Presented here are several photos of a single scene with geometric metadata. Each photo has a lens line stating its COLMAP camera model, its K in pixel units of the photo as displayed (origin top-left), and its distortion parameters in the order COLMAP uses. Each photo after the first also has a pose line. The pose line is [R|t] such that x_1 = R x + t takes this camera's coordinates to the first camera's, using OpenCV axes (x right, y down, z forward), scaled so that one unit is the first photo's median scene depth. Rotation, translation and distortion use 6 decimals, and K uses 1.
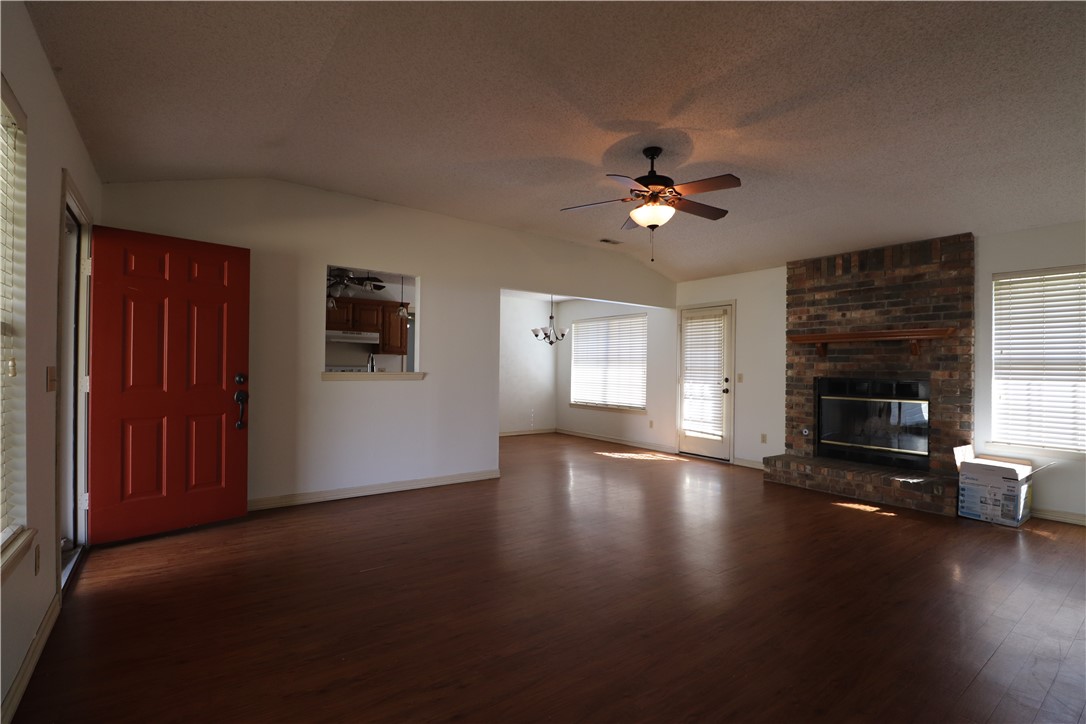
lens RADIAL K [[504.6, 0, 546.5], [0, 504.6, 363.6], [0, 0, 1]] dist [-0.001300, -0.009824]
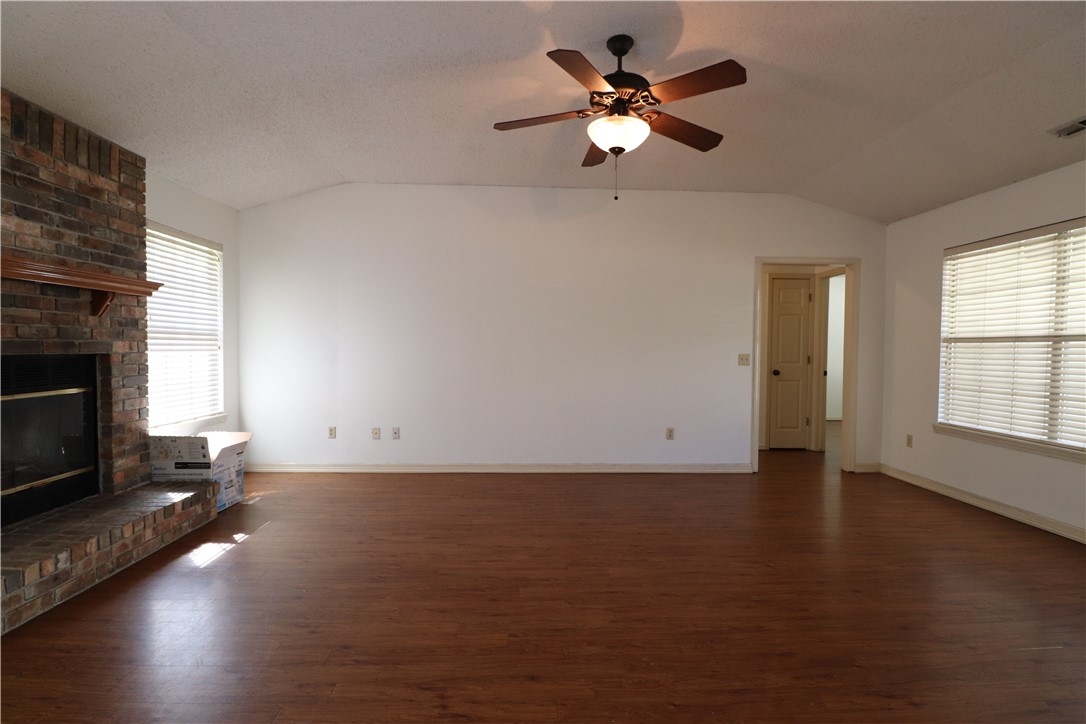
lens RADIAL K [[504.6, 0, 545.8], [0, 504.6, 361.4], [0, 0, 1]] dist [-0.001300, -0.009824]
pose [[-0.828572, -0.035631, 0.558748, -0.080623], [-0.025361, 0.999337, 0.026119, 0.008999], [-0.559308, 0.007471, -0.828926, 1.129081]]
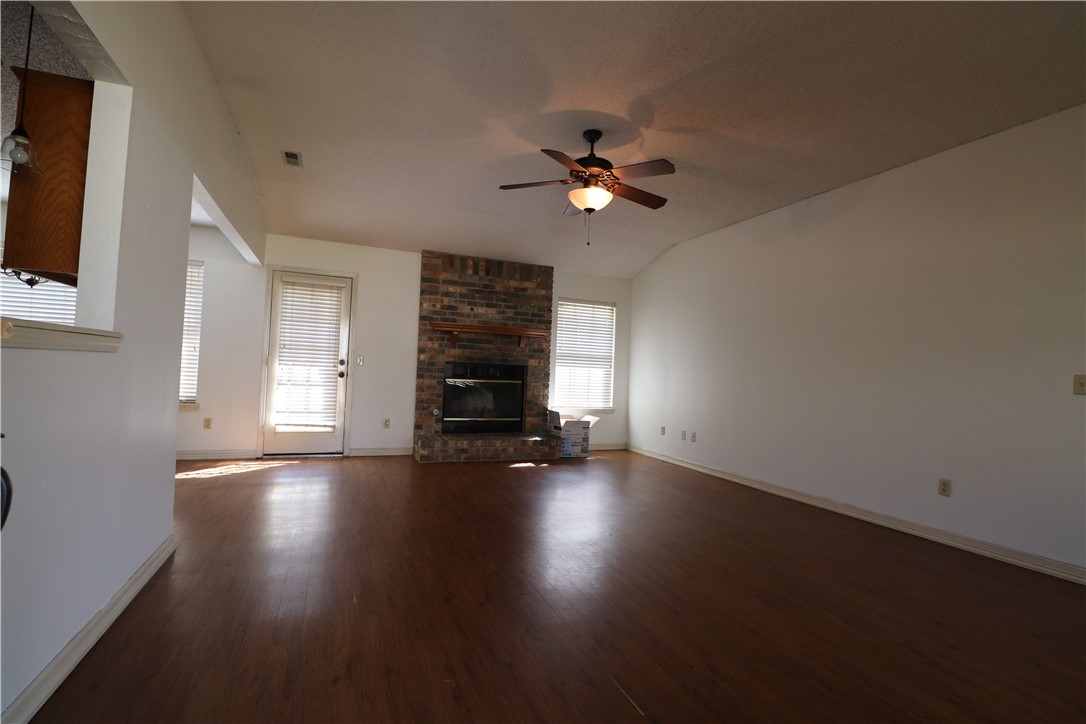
lens RADIAL K [[504.6, 0, 547.9], [0, 504.6, 361.3], [0, 0, 1]] dist [-0.001300, -0.009824]
pose [[0.237518, 0.020357, 0.971170, -0.526630], [-0.047323, 0.998836, -0.009363, 0.028253], [-0.970230, -0.043735, 0.238204, 0.565547]]
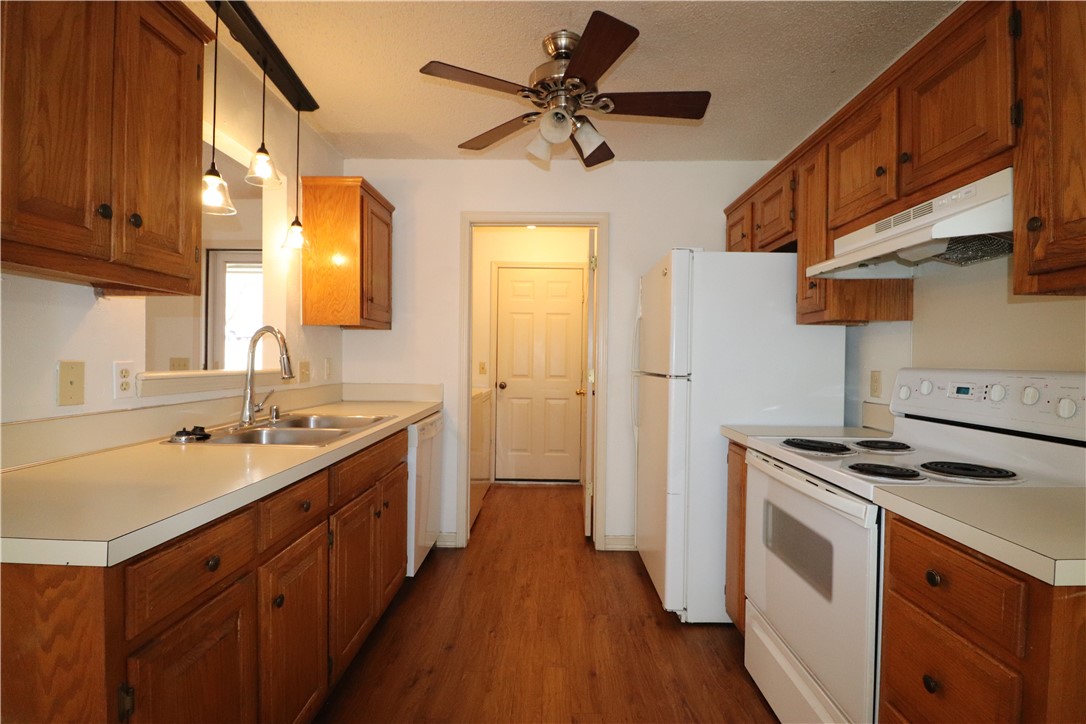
lens RADIAL K [[504.6, 0, 547.4], [0, 504.6, 363.9], [0, 0, 1]] dist [-0.001300, -0.009824]
pose [[-0.604995, -0.010343, -0.796162, -0.154930], [-0.010353, 0.999933, -0.005123, 0.008652], [0.796162, 0.005143, -0.605061, 1.374316]]
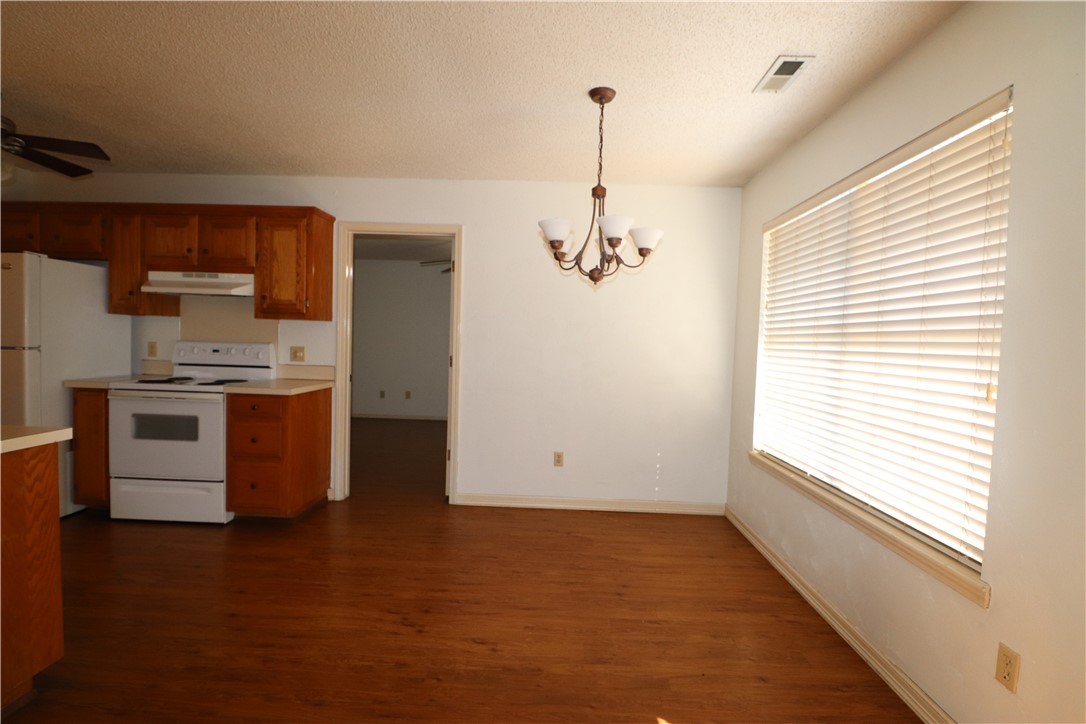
lens RADIAL K [[504.6, 0, 547.5], [0, 504.6, 356.1], [0, 0, 1]] dist [-0.001300, -0.009824]
pose [[0.791557, 0.029709, -0.610372, 0.267768], [-0.013317, 0.999419, 0.031375, -0.000936], [0.610950, -0.016707, 0.791493, 1.106648]]
